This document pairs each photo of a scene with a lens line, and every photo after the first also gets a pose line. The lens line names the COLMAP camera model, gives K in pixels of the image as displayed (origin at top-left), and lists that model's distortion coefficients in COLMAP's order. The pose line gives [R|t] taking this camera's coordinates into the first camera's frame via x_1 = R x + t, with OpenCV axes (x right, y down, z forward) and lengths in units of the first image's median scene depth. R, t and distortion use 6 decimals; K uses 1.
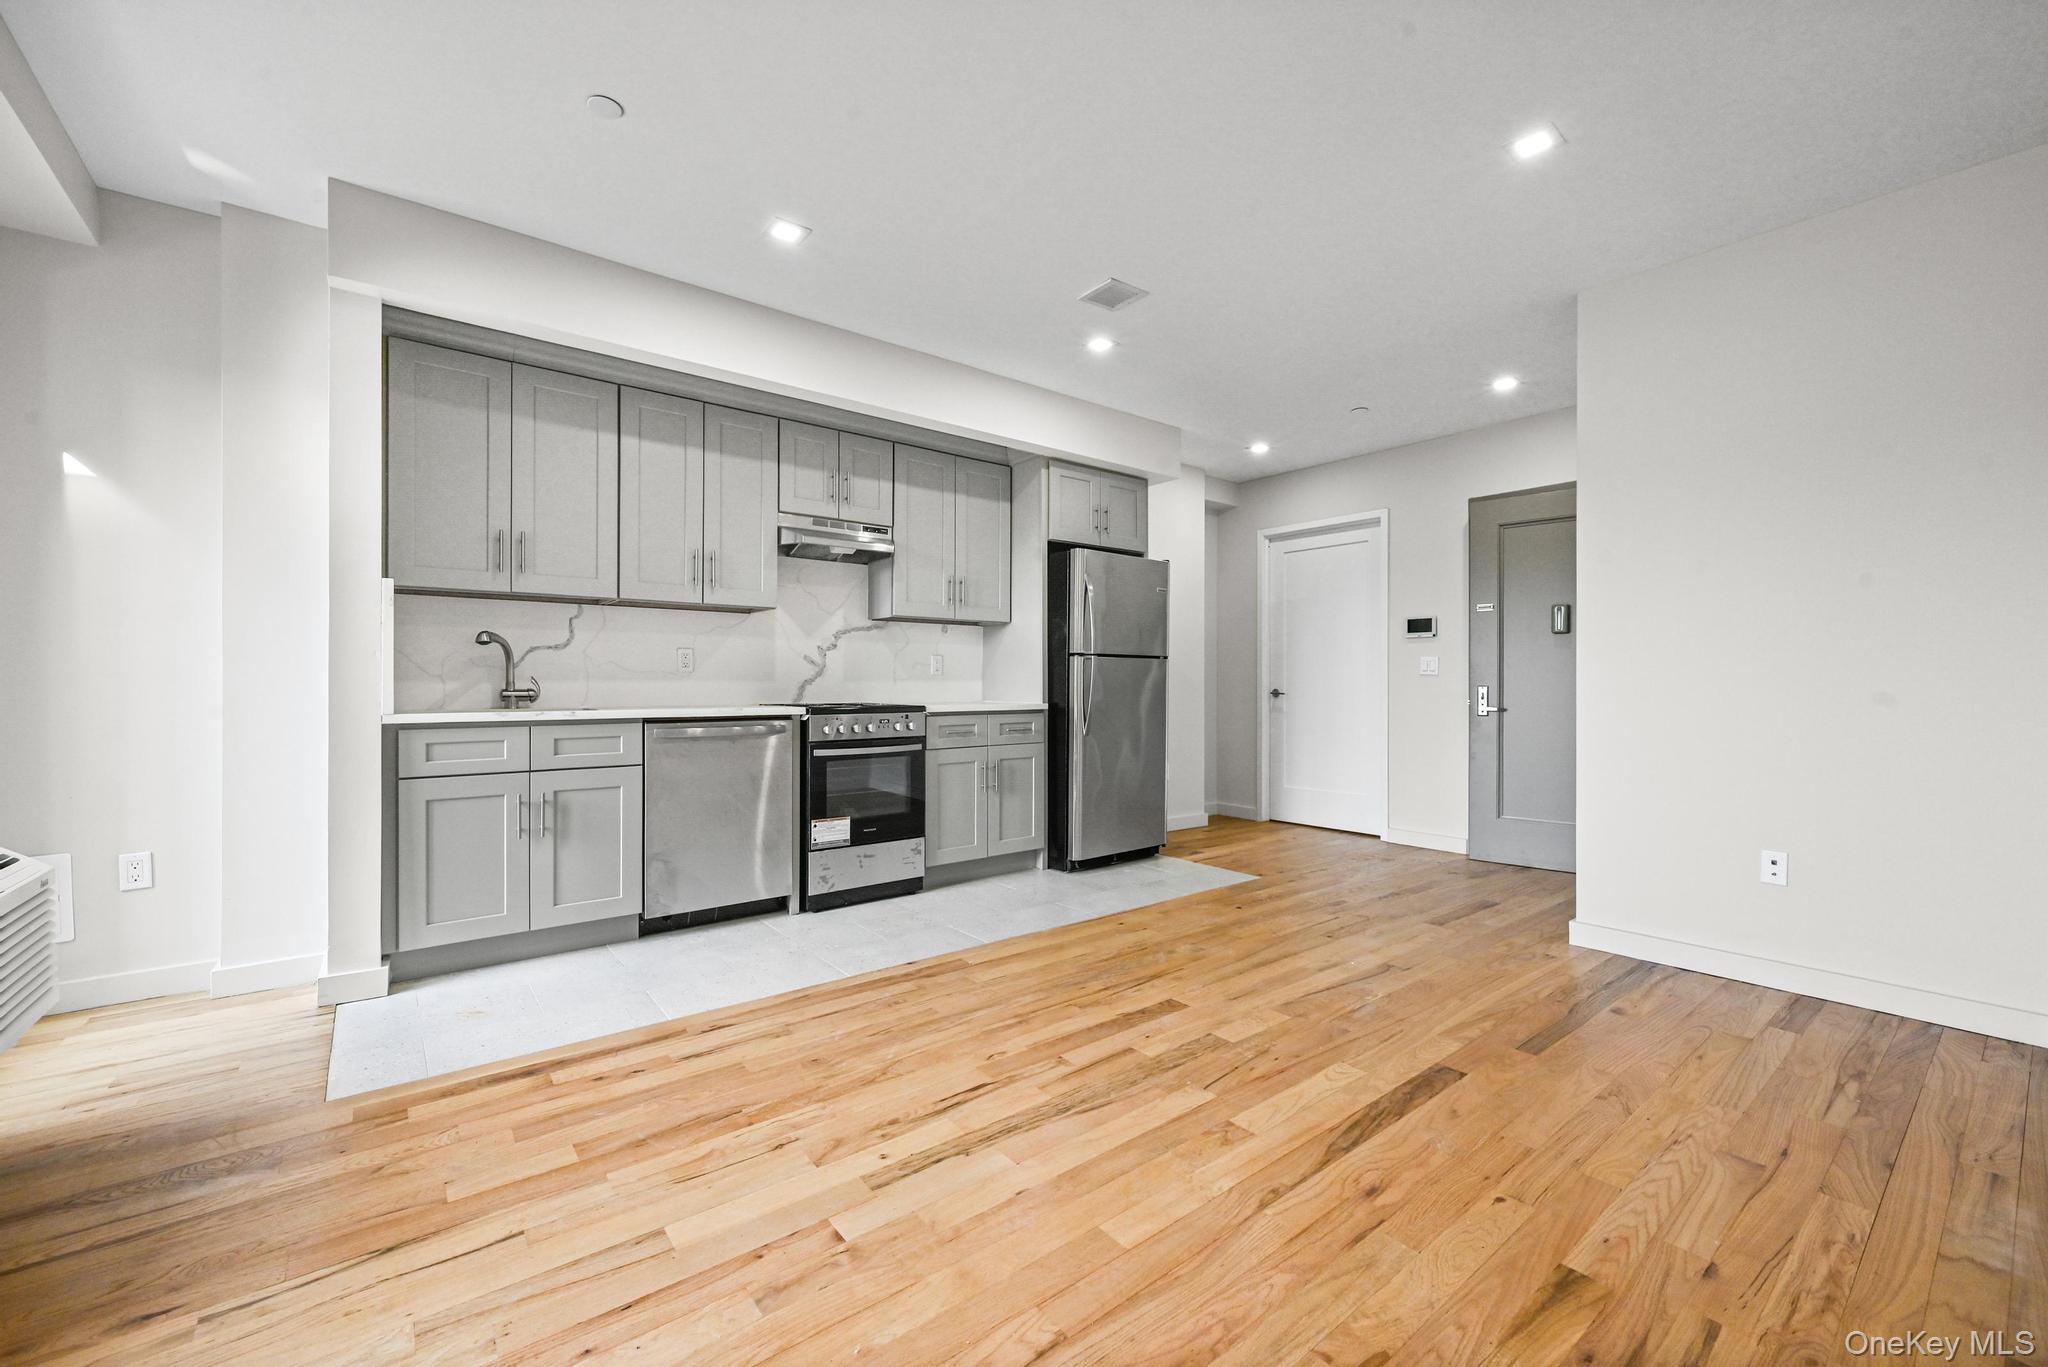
lens RADIAL K [[816.1, 0, 1024.5], [0, 816.1, 684.7], [0, 0, 1]] dist [0.002359, 0.000104]
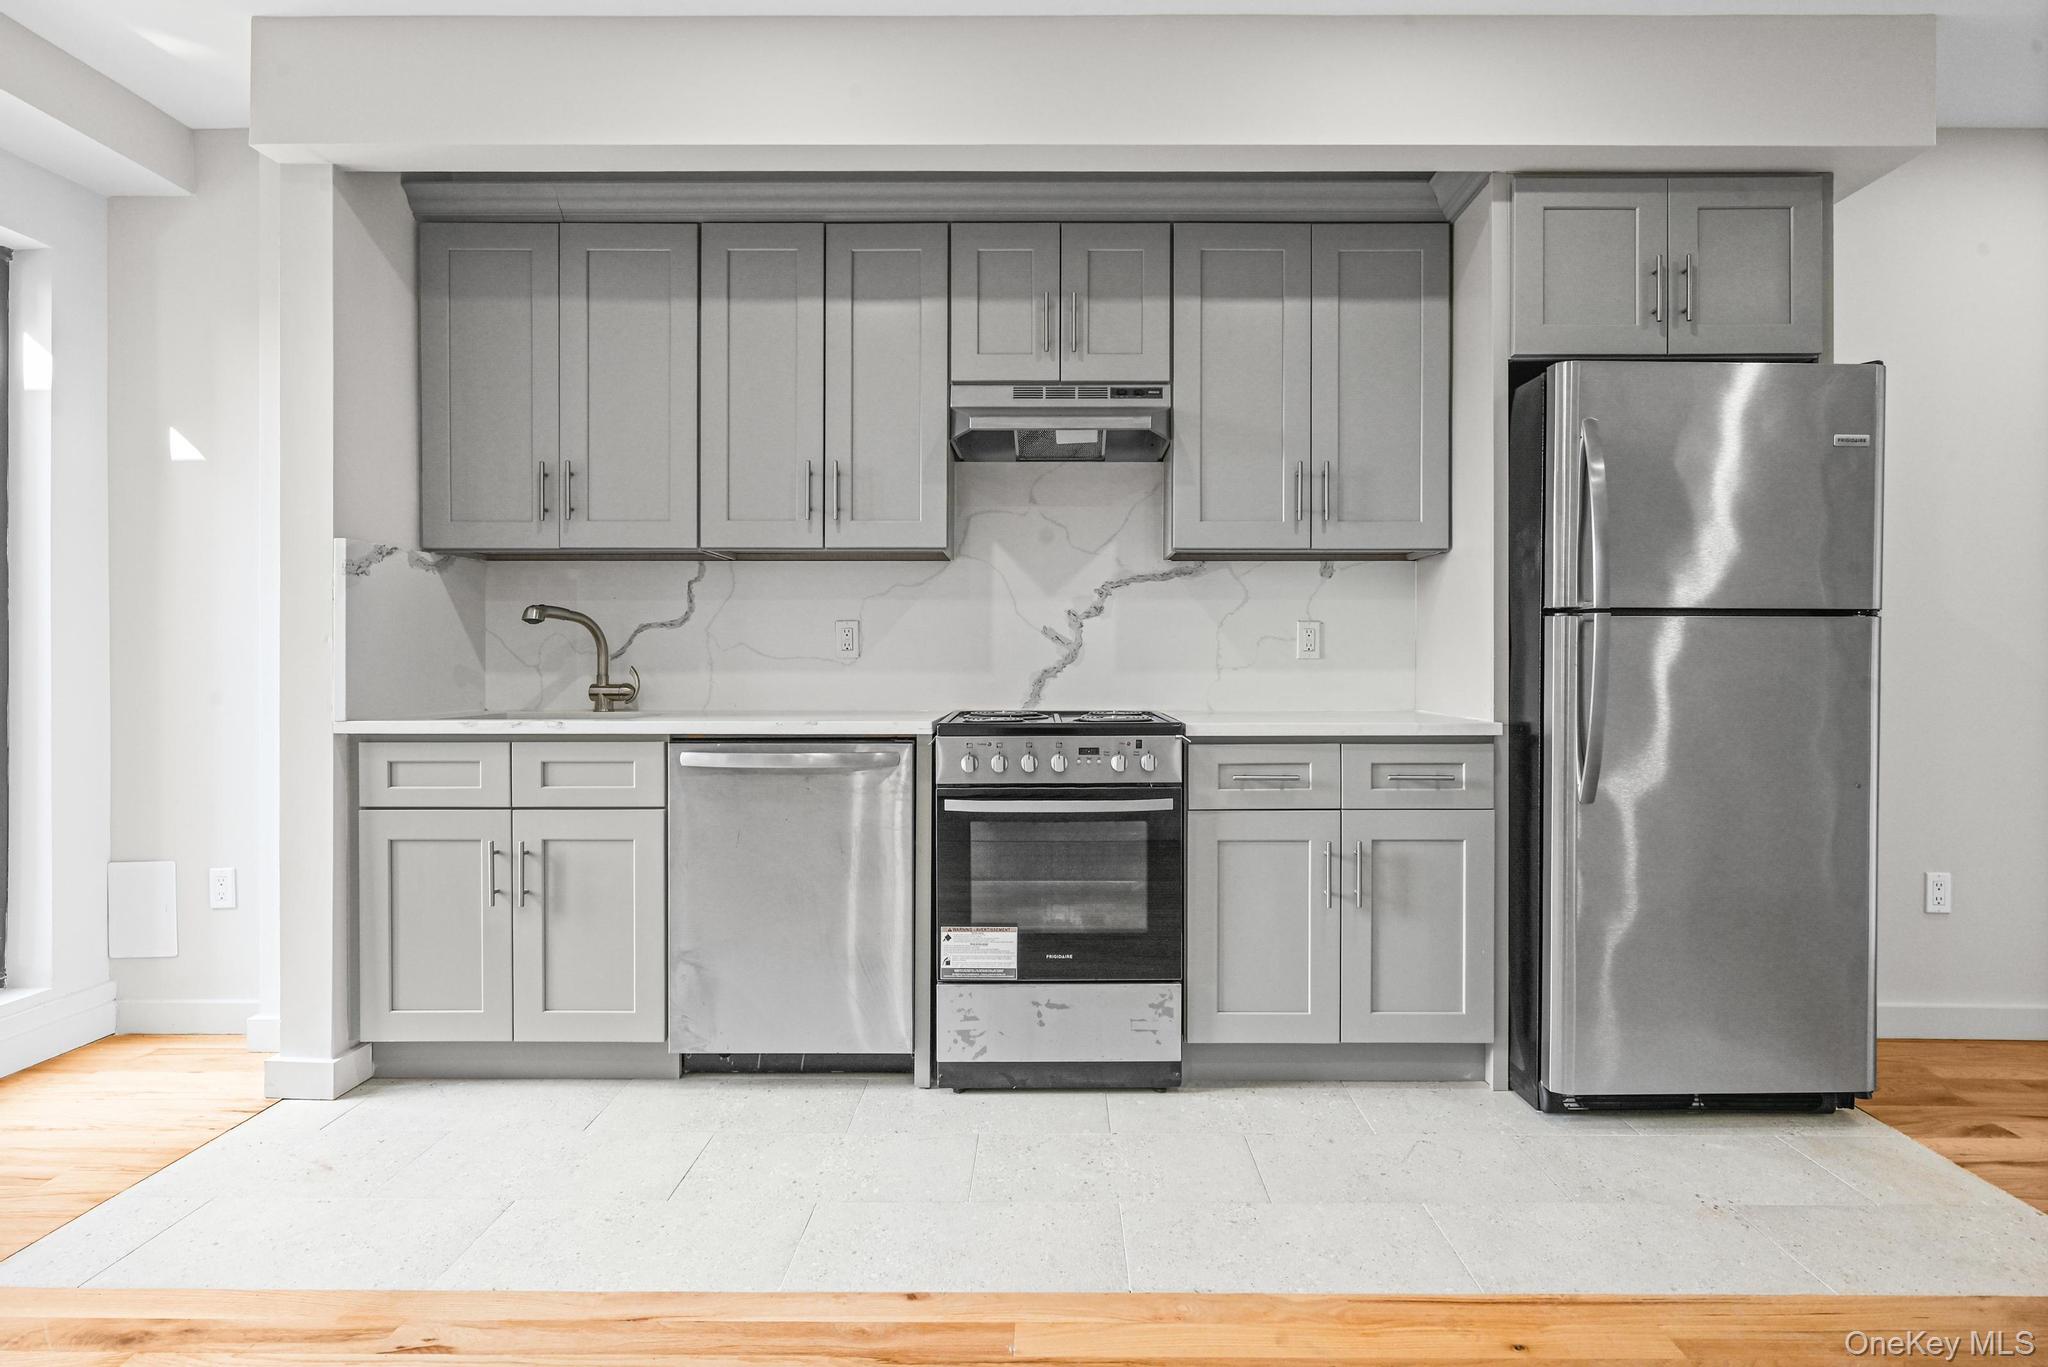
lens RADIAL K [[1057.9, 0, 1026.4], [0, 1057.9, 667.8], [0, 0, 1]] dist [-0.002308, 0.000844]
pose [[0.781559, 0.001372, -0.623830, 0.236386], [0.000137, 0.999997, 0.002371, -0.010916], [0.623832, -0.001938, 0.781556, 0.488916]]
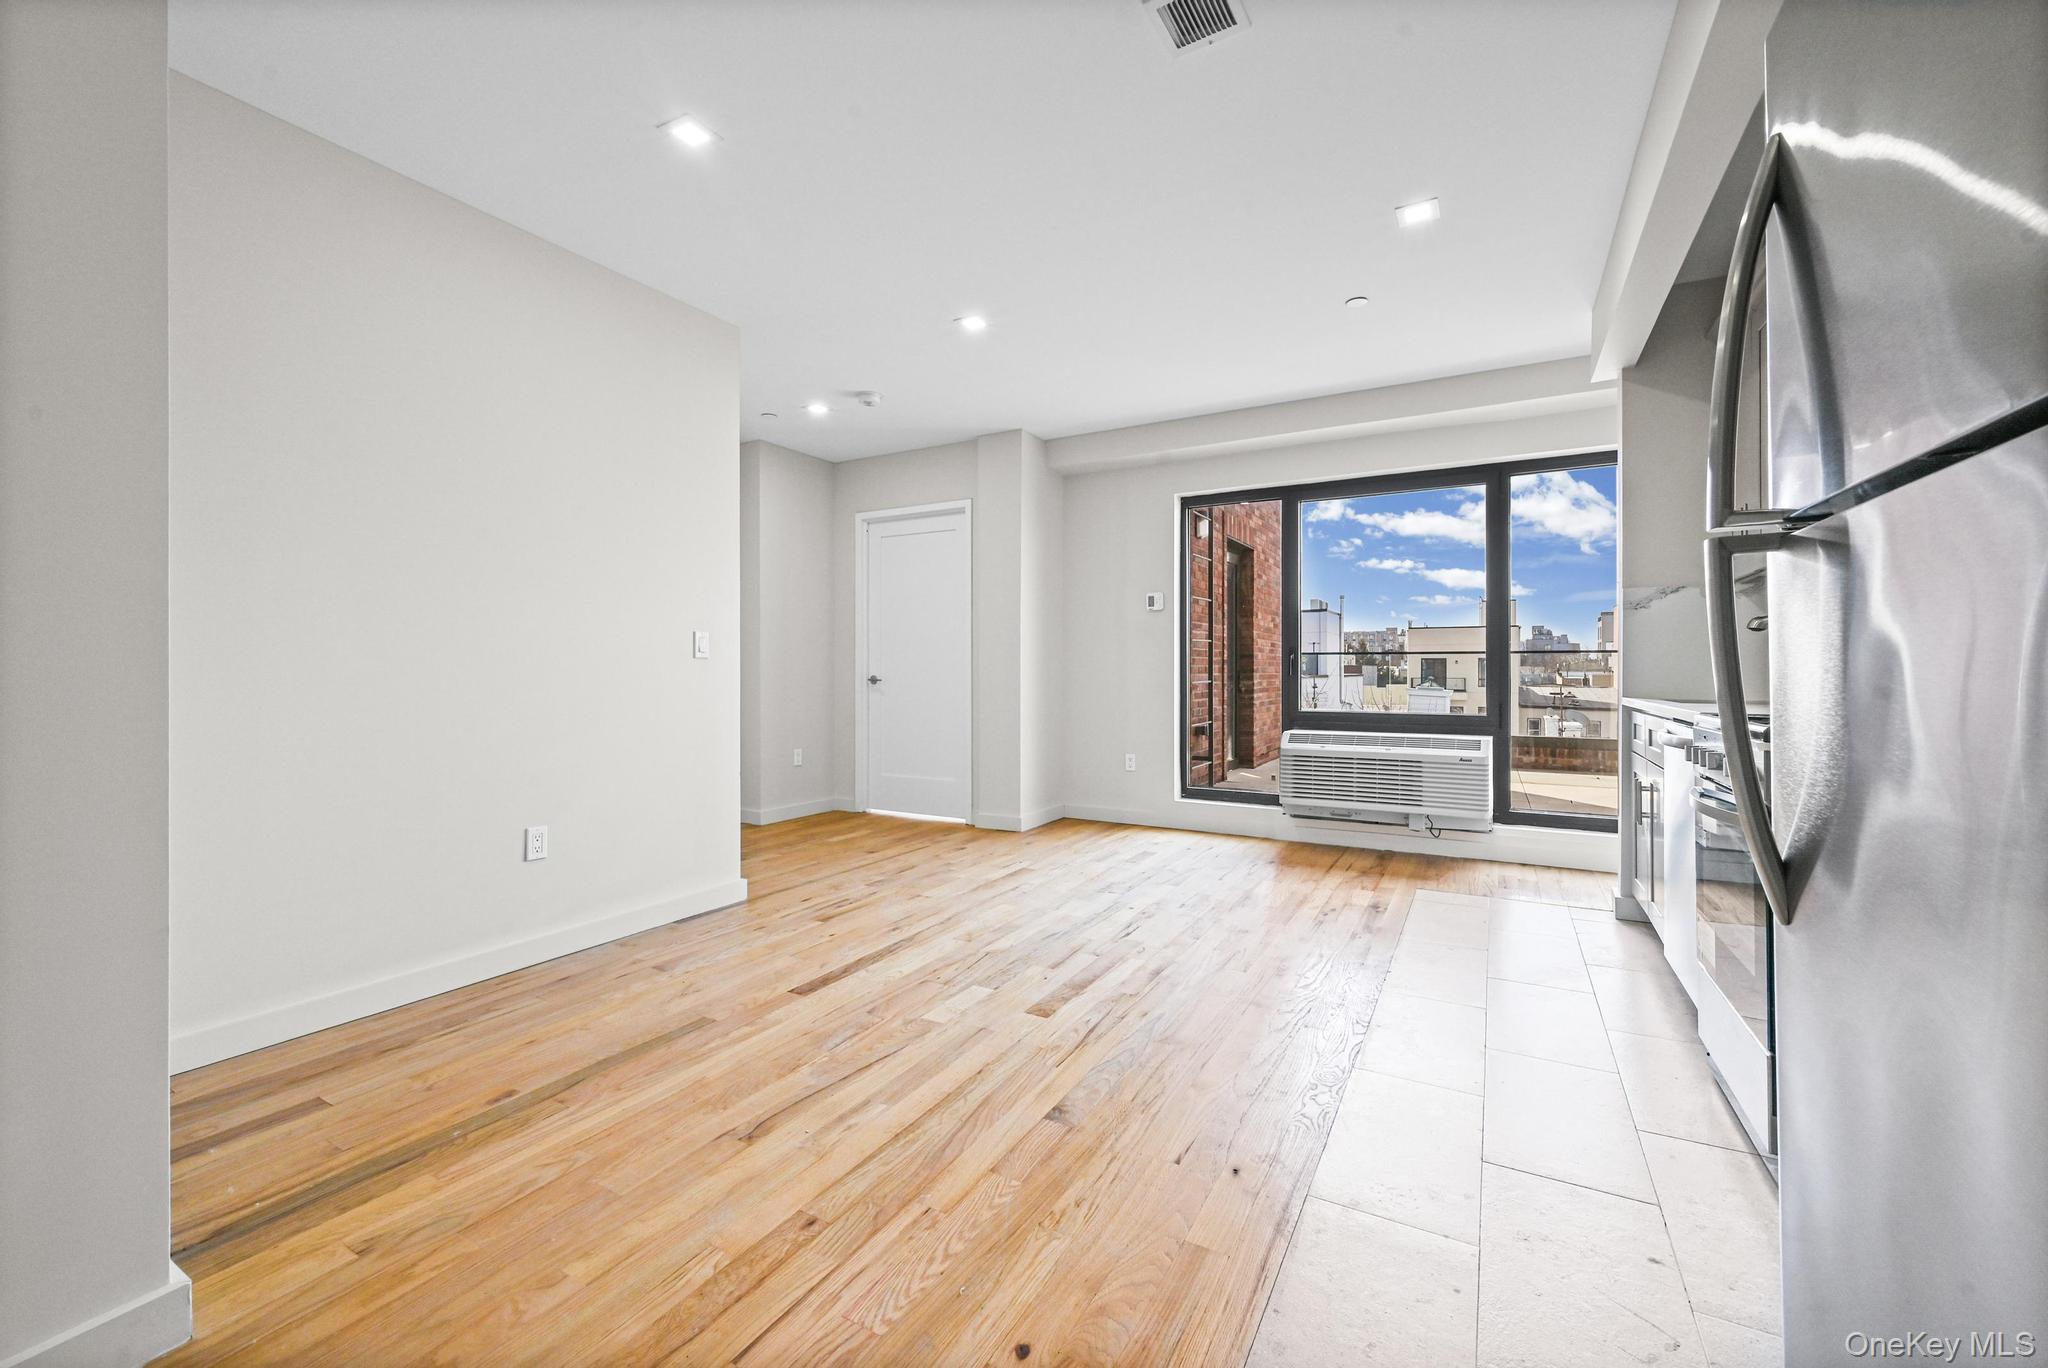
lens RADIAL K [[816.1, 0, 1030.1], [0, 816.1, 674.2], [0, 0, 1]] dist [0.002359, 0.000104]
pose [[-0.926172, 0.000552, -0.377101, 0.406224], [-0.000762, 0.999994, 0.003338, -0.000168], [0.377101, 0.003379, -0.926166, 1.380841]]
